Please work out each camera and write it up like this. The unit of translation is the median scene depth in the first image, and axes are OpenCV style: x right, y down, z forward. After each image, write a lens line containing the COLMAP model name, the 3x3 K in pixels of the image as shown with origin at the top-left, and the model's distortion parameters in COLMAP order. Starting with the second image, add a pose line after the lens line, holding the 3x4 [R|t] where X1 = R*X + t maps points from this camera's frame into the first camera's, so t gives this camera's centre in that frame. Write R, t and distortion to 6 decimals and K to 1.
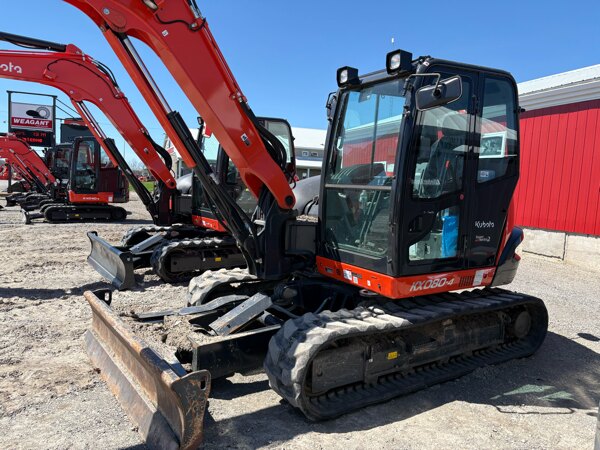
lens RADIAL K [[452.0, 0, 300.0], [0, 452.0, 225.0], [0, 0, 1]] dist [0.005125, 0.002769]
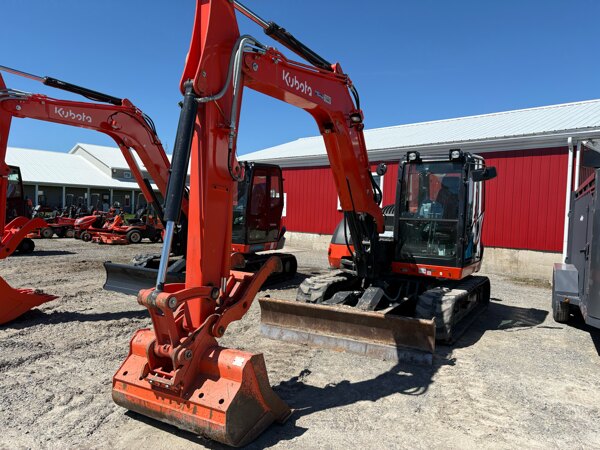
lens RADIAL K [[452.0, 0, 300.0], [0, 452.0, 225.0], [0, 0, 1]] dist [0.005125, 0.002769]
pose [[0.904653, -0.028197, 0.425216, -0.924178], [0.048118, 0.998186, -0.036180, -0.021202], [-0.423424, 0.053191, 0.904369, -0.331280]]
